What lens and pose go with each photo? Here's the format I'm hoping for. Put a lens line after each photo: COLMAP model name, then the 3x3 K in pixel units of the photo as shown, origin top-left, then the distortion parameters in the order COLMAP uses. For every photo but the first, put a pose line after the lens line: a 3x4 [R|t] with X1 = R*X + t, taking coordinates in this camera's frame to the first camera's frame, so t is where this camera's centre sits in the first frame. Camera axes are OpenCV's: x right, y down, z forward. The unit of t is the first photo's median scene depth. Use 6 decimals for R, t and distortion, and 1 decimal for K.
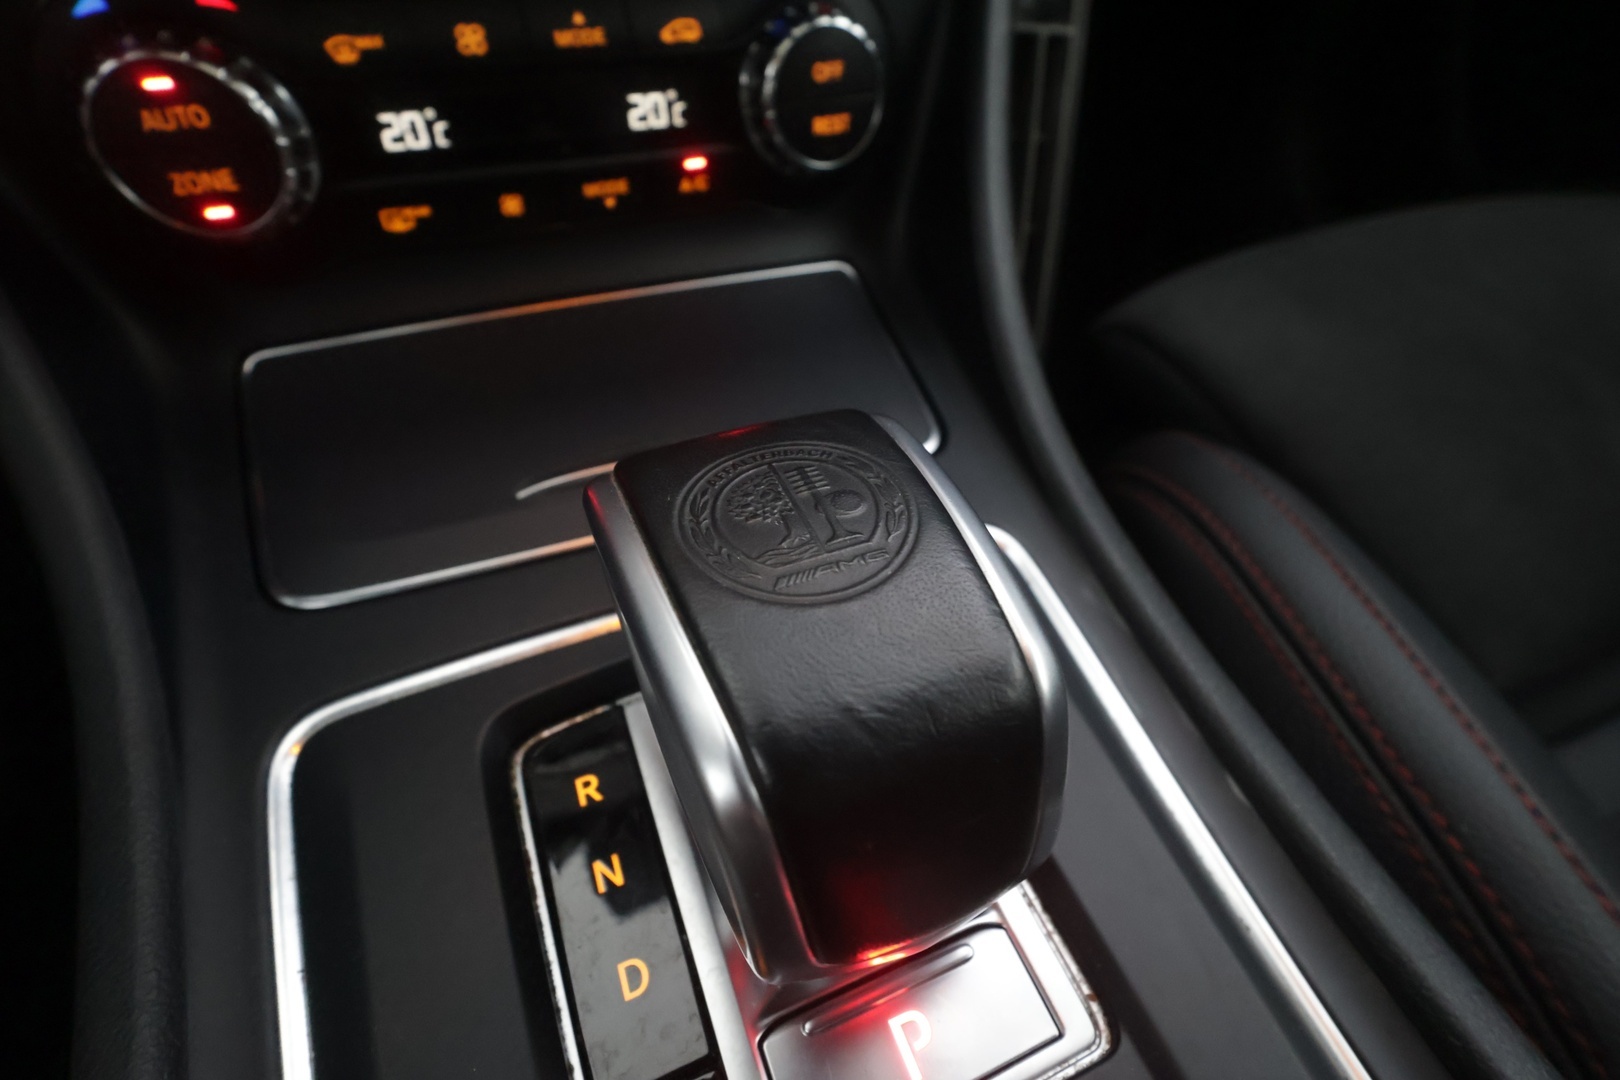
lens RADIAL K [[746.7, 0, 810.0], [0, 746.7, 540.0], [0, 0, 1]] dist [0.000479, 0.000123]
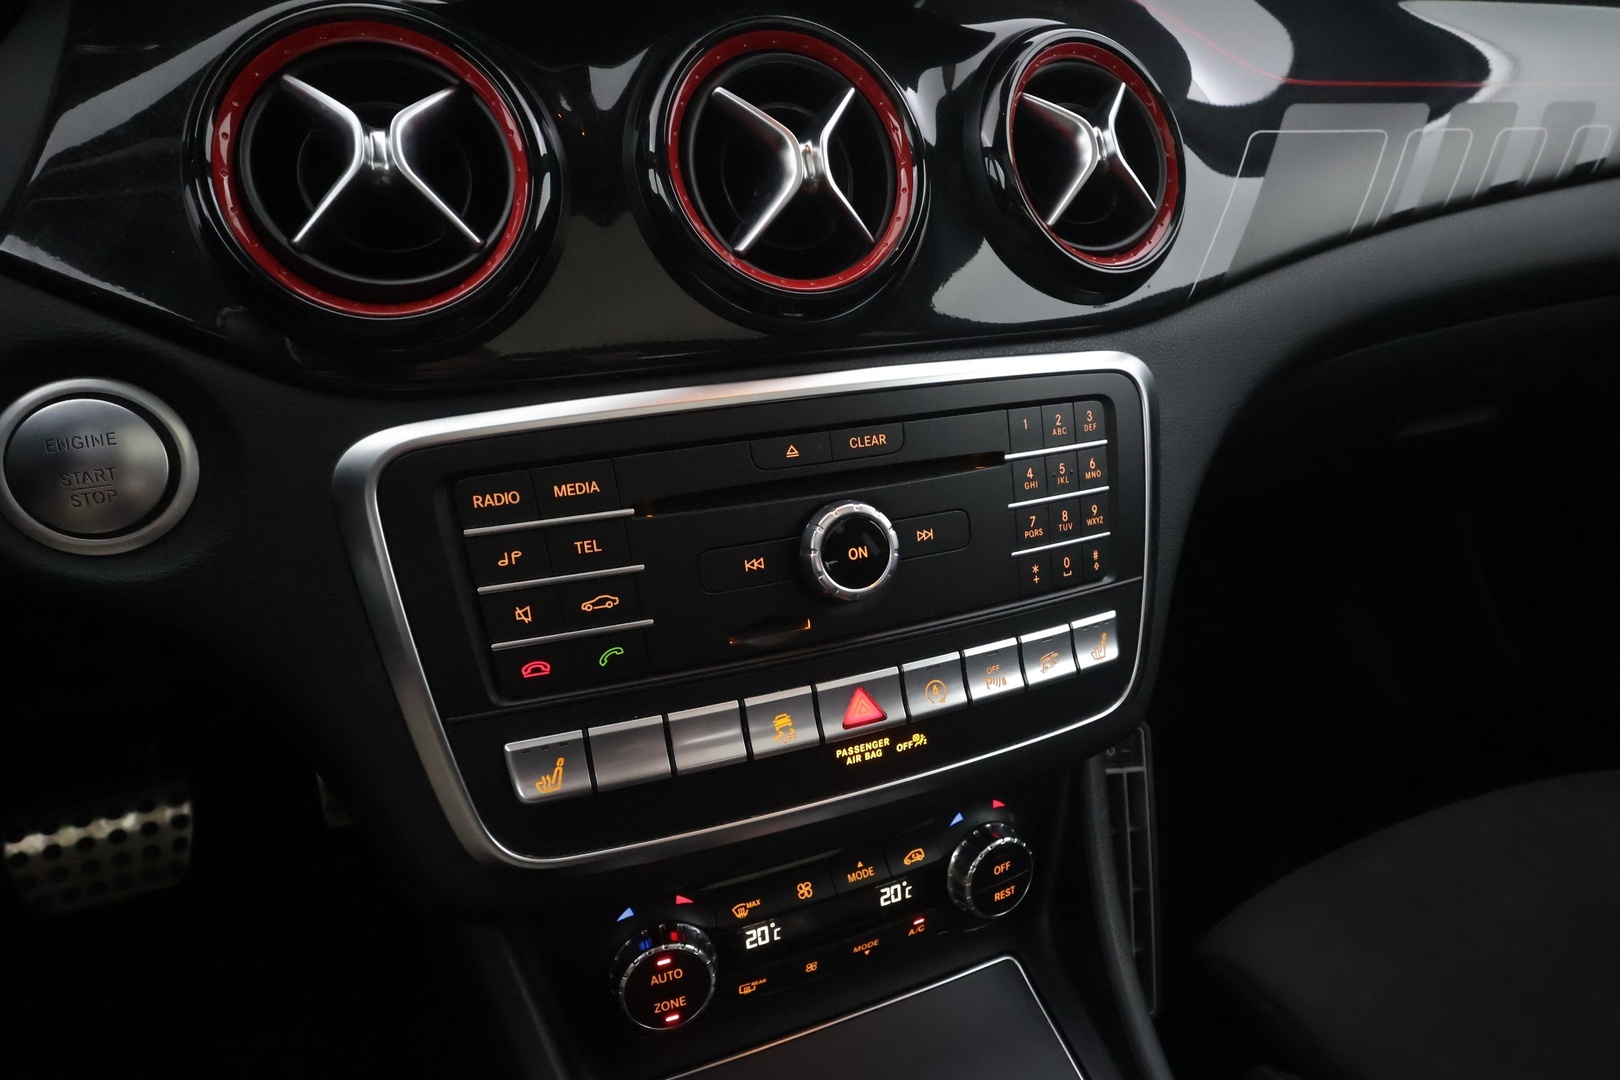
lens RADIAL K [[958.9, 0, 814.6], [0, 958.9, 538.9], [0, 0, 1]] dist [-0.003172, -0.000430]
pose [[0.998638, -0.047383, -0.021862, -0.320056], [0.034943, 0.918342, -0.394242, -0.504522], [0.038757, 0.392941, 0.918747, -1.285248]]
